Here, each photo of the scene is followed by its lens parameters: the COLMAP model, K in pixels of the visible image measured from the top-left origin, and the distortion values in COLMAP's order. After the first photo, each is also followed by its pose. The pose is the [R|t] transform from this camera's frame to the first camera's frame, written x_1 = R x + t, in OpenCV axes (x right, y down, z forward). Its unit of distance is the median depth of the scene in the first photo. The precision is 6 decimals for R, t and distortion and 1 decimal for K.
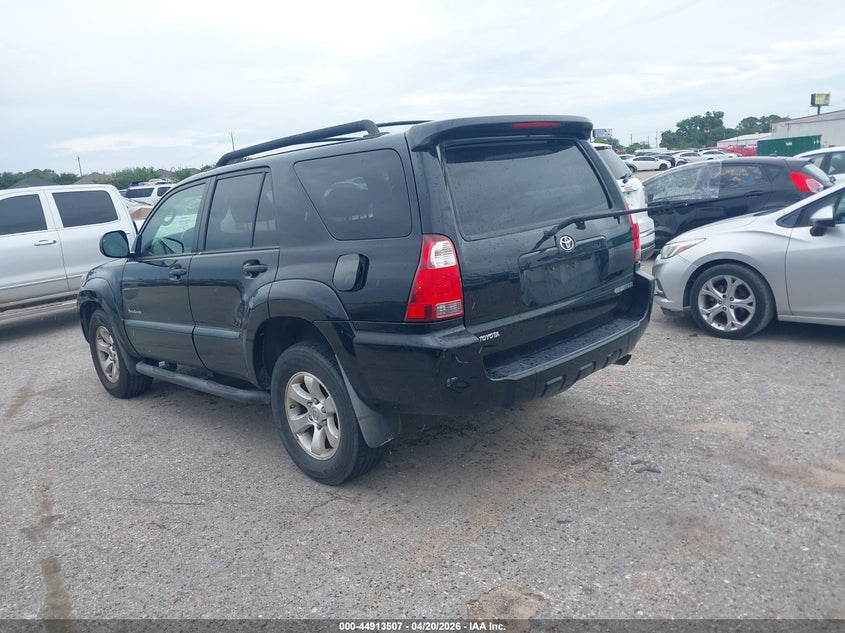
lens RADIAL K [[693.8, 0, 408.9], [0, 693.8, 314.9], [0, 0, 1]] dist [0.001327, 0.005037]
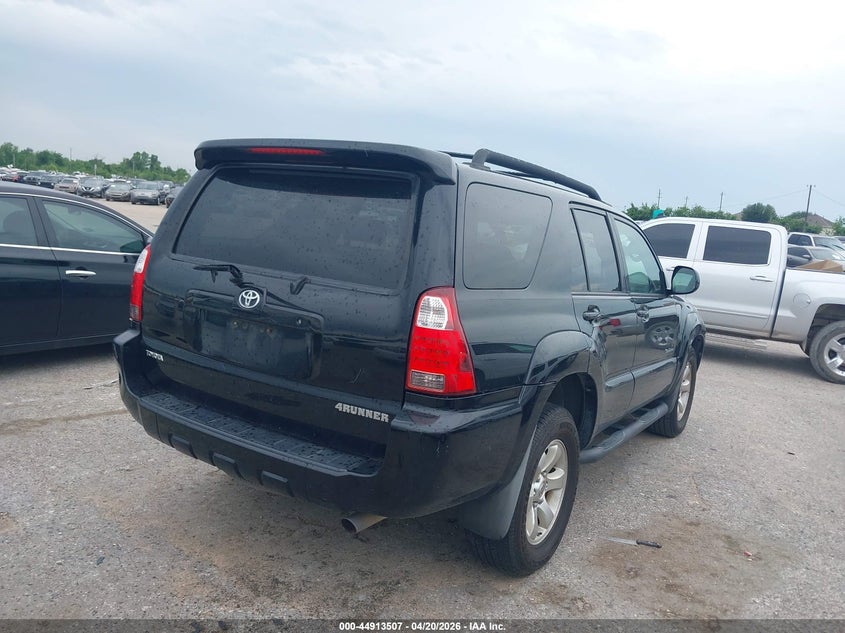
lens RADIAL K [[693.8, 0, 408.9], [0, 693.8, 314.9], [0, 0, 1]] dist [0.001327, 0.005037]
pose [[0.156844, 0.232730, -0.959811, 0.926621], [-0.283304, 0.941599, 0.182019, -0.256828], [0.946118, 0.243369, 0.213618, 0.917932]]
